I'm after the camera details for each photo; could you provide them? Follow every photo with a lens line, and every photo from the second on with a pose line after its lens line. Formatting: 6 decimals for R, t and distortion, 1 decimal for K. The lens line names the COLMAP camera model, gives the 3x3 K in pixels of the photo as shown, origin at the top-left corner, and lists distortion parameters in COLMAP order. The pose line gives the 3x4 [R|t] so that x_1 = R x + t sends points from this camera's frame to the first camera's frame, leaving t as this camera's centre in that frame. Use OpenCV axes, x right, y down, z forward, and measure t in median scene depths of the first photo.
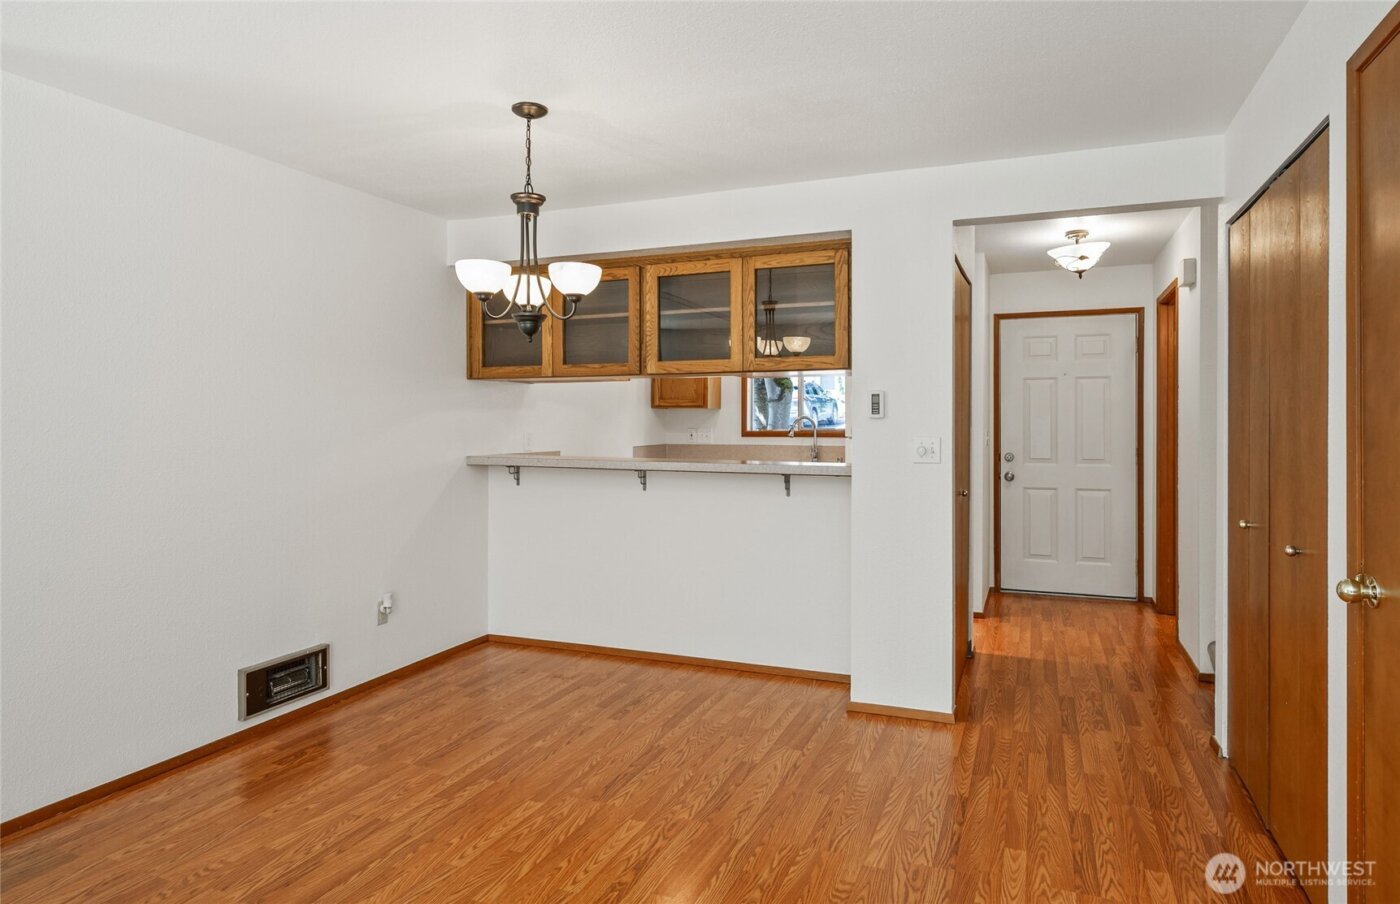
lens RADIAL K [[800.2, 0, 731.5], [0, 800.2, 421.8], [0, 0, 1]] dist [-0.020732, 0.000024]
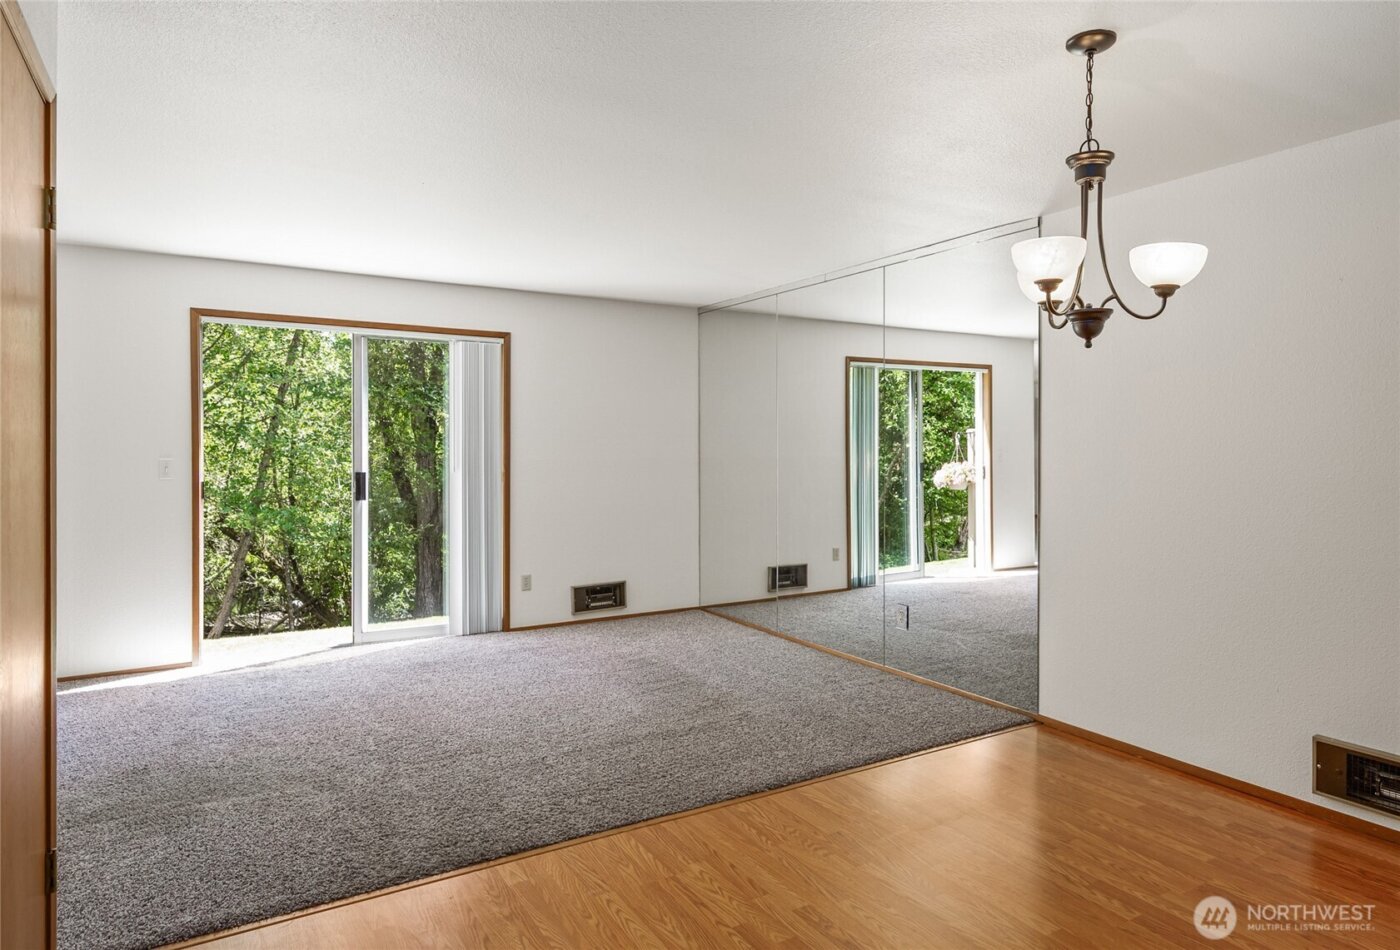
lens RADIAL K [[823.8, 0, 702.0], [0, 823.8, 447.0], [0, 0, 1]] dist [-0.001378, -0.000493]
pose [[-0.610763, 0.004177, -0.791802, 0.387810], [-0.003813, 0.999959, 0.008217, -0.007442], [0.791804, 0.008038, -0.610722, 0.764940]]
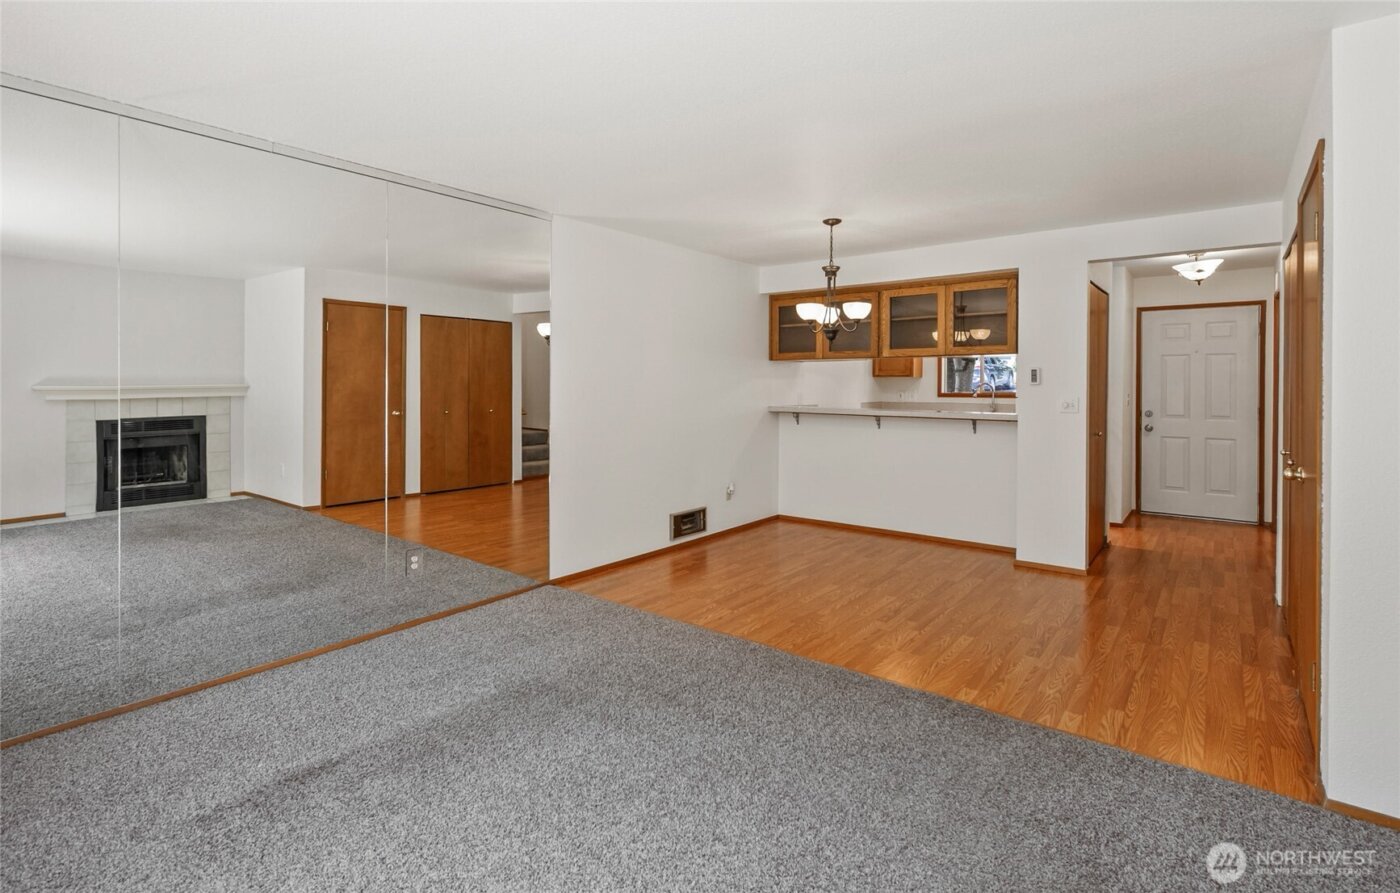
lens RADIAL K [[662.5, 0, 710.5], [0, 662.5, 390.0], [0, 0, 1]] dist [-0.004847, 0.000090]
pose [[0.955663, 0.005939, -0.294402, -0.041156], [-0.004115, 0.999968, 0.006815, -0.000197], [0.294434, -0.005301, 0.955657, -0.381917]]
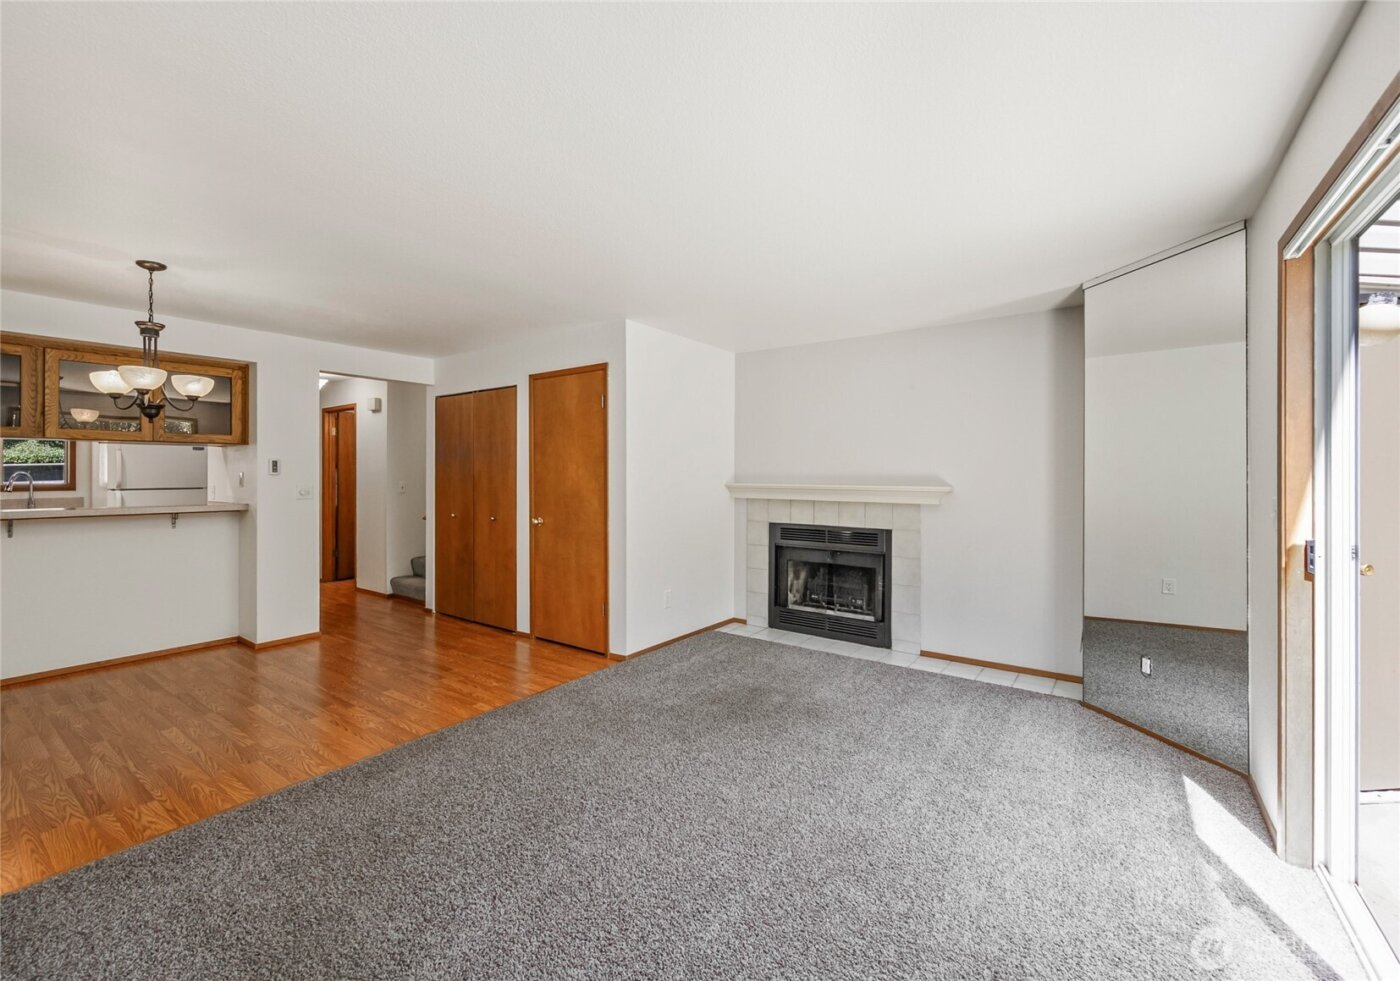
lens RADIAL K [[602.7, 0, 667.9], [0, 602.7, 470.2], [0, 0, 1]] dist [0.000058, -0.005927]
pose [[0.269687, 0.008169, 0.962913, -0.681993], [0.002683, 0.999954, -0.009235, -0.000179], [-0.962944, 0.005074, 0.269652, -0.139761]]
